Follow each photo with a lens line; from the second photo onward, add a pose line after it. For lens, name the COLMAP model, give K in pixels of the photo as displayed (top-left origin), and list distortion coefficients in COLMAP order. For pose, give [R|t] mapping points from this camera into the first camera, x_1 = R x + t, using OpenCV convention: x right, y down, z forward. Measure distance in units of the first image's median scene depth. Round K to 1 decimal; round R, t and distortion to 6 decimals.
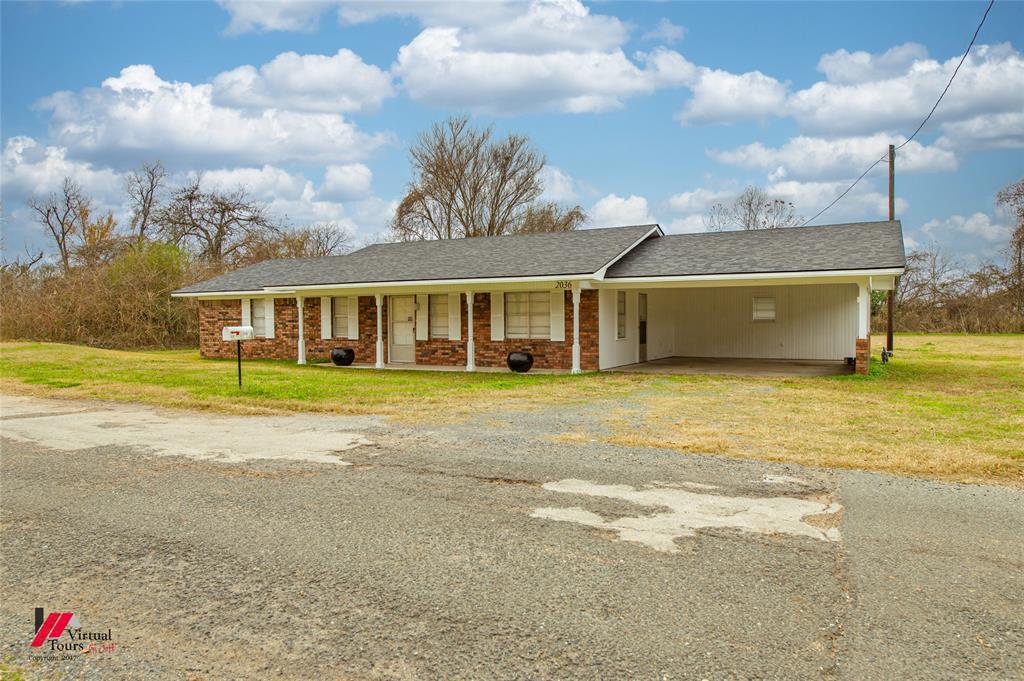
lens RADIAL K [[711.9, 0, 491.4], [0, 711.9, 328.3], [0, 0, 1]] dist [0.010441, 0.001298]
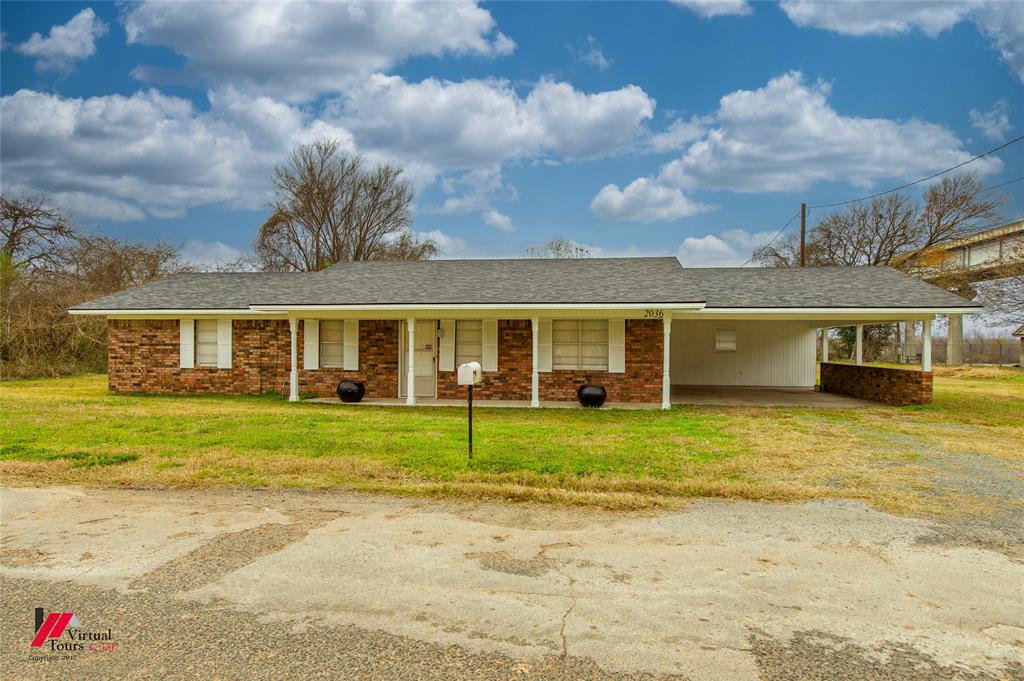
lens RADIAL K [[624.7, 0, 515.6], [0, 624.7, 341.5], [0, 0, 1]] dist [0.001092, -0.001894]
pose [[0.931063, 0.012470, 0.364646, -0.284196], [-0.006170, 0.999811, -0.018438, -0.006203], [-0.364807, 0.014918, 0.930964, 0.233815]]
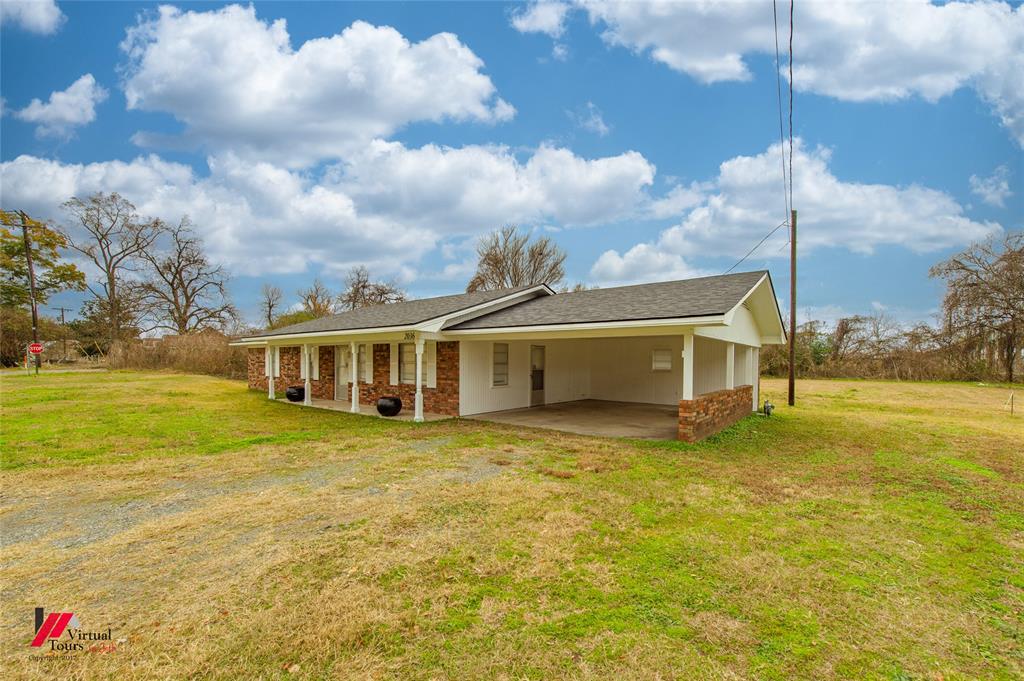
lens RADIAL K [[422.7, 0, 505.6], [0, 422.7, 361.7], [0, 0, 1]] dist [0.013447, -0.001597]
pose [[0.983656, 0.014224, -0.179496, 0.273769], [-0.016246, 0.999820, -0.009801, -0.015067], [0.179325, 0.012557, 0.983710, 0.319027]]
